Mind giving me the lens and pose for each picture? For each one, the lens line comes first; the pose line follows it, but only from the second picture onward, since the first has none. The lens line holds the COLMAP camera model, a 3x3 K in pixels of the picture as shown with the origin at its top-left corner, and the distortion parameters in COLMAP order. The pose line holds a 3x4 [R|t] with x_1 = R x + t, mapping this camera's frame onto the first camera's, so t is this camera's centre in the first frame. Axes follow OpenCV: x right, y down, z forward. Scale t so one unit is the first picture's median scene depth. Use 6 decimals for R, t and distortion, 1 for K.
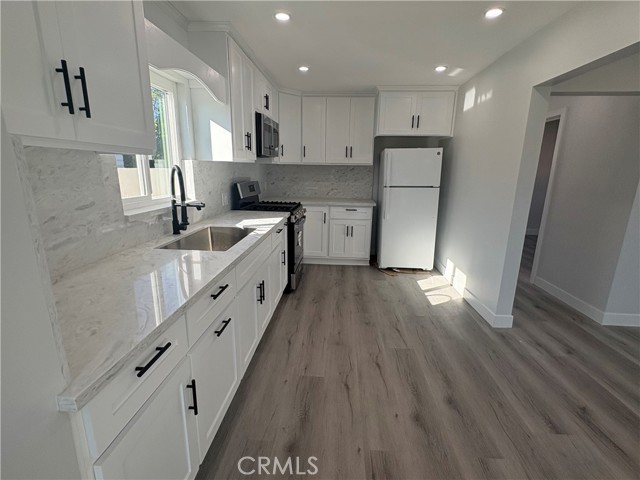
lens RADIAL K [[303.1, 0, 320.0], [0, 303.1, 240.0], [0, 0, 1]] dist [-0.000761, -0.000206]
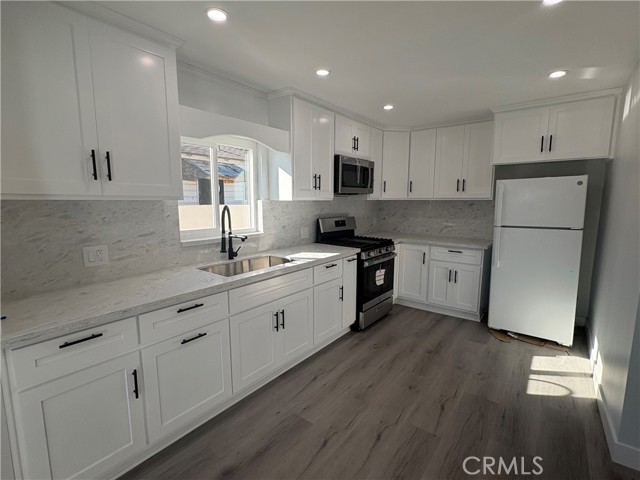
lens RADIAL K [[303.1, 0, 320.0], [0, 303.1, 240.0], [0, 0, 1]] dist [-0.000761, -0.000206]
pose [[0.828014, 0.059367, -0.557555, 0.322808], [-0.117556, 0.990659, -0.069098, -0.033695], [0.548245, 0.122758, 0.827259, 0.095976]]
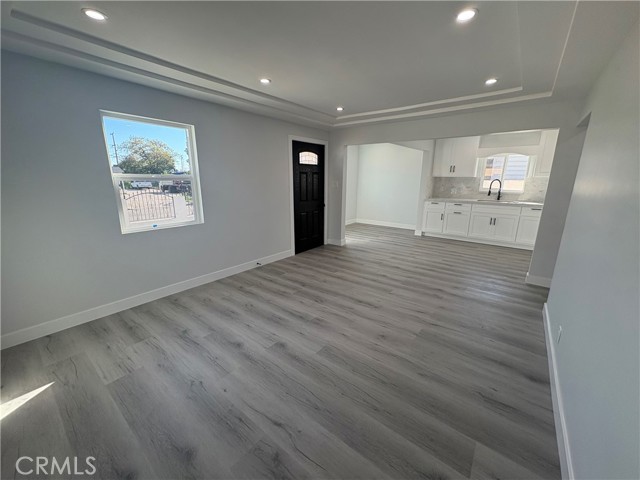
lens RADIAL K [[255.5, 0, 320.0], [0, 255.5, 240.0], [0, 0, 1]] dist [0.000593, -0.000043]
pose [[-0.565531, 0.173566, -0.806256, 1.793935], [-0.208027, 0.915973, 0.343101, -0.106250], [0.798060, 0.361757, -0.481905, 0.579414]]
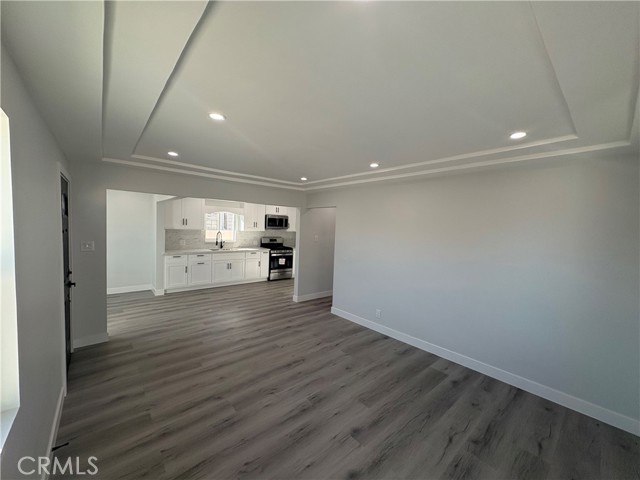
lens RADIAL K [[255.5, 0, 320.0], [0, 255.5, 240.0], [0, 0, 1]] dist [0.000593, -0.000043]
pose [[0.704725, 0.042080, -0.708231, 1.719532], [-0.185304, 0.974507, -0.126486, 0.033921], [0.684854, 0.220376, 0.694557, -0.284515]]
